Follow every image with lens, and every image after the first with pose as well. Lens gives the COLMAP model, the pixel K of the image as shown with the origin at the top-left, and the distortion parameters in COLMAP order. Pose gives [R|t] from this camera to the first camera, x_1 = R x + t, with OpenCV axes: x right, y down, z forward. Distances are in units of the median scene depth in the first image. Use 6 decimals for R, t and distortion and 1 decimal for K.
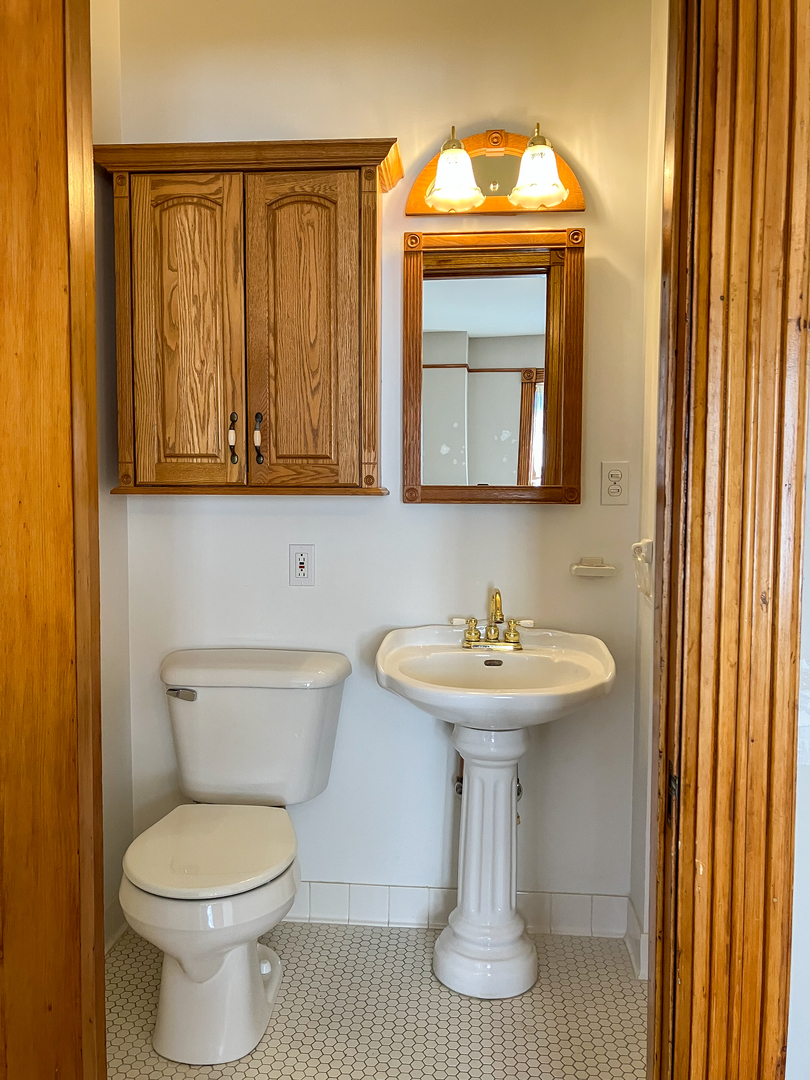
lens RADIAL K [[878.2, 0, 405.0], [0, 878.2, 540.0], [0, 0, 1]] dist [0.005488, 0.000349]
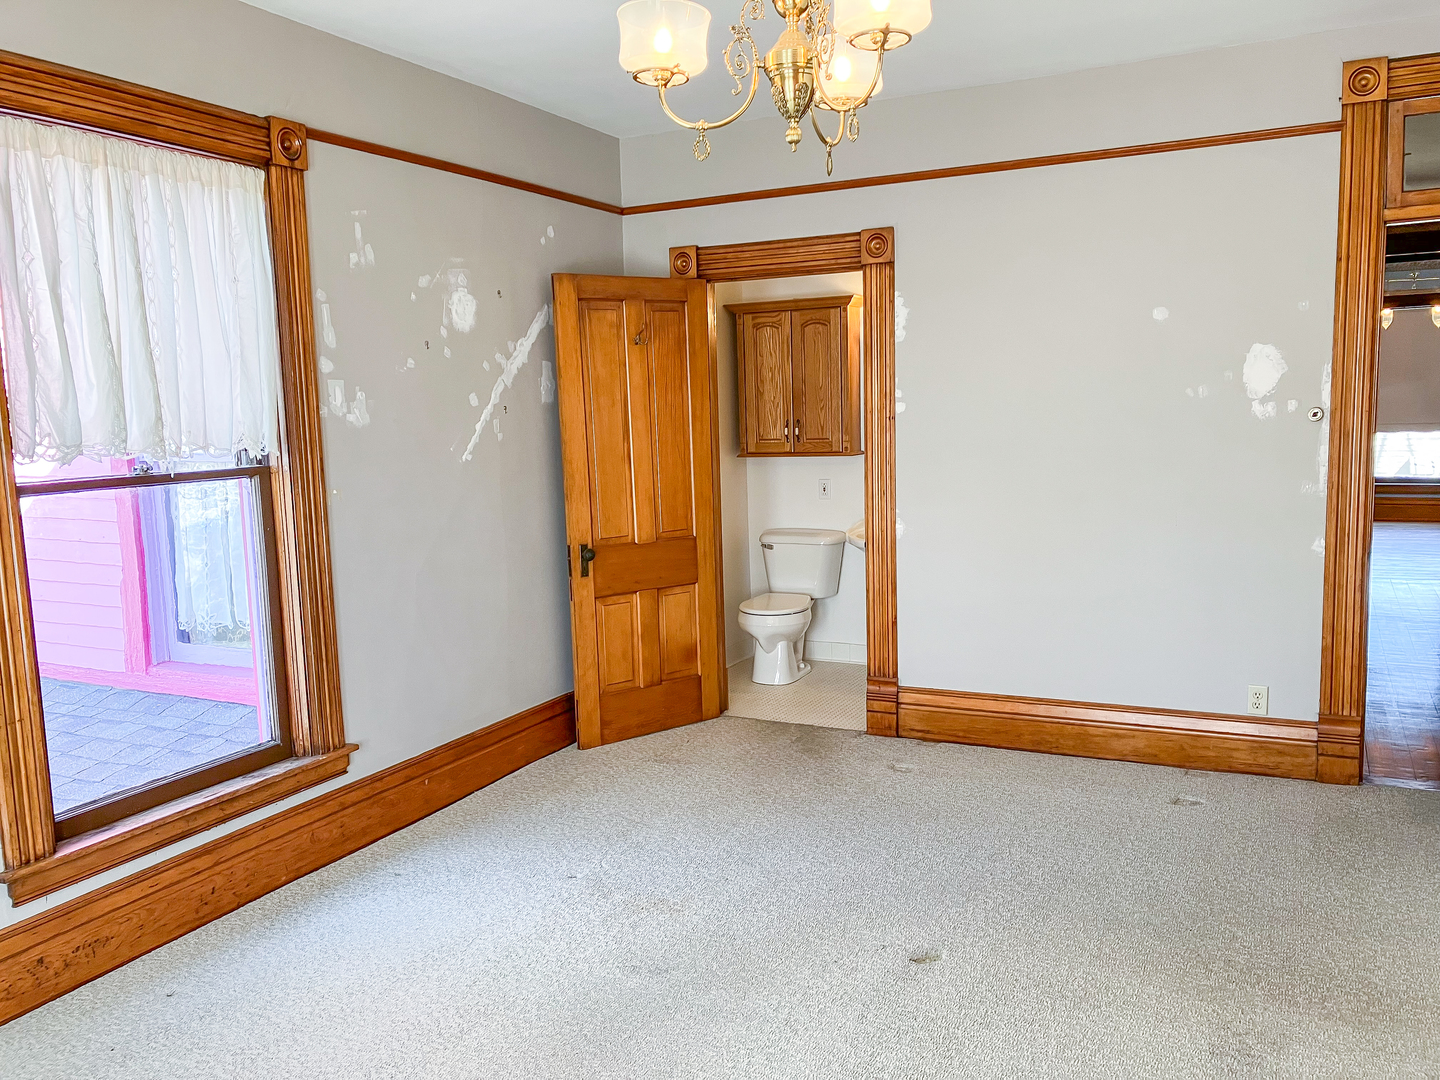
lens RADIAL K [[1171.0, 0, 720.0], [0, 1171.0, 540.0], [0, 0, 1]] dist [0.005488, 0.000349]
pose [[0.922343, 0.009375, -0.386257, 0.791386], [0.011791, 0.998557, 0.052392, 0.001121], [0.386191, -0.052878, 0.920902, -1.801780]]
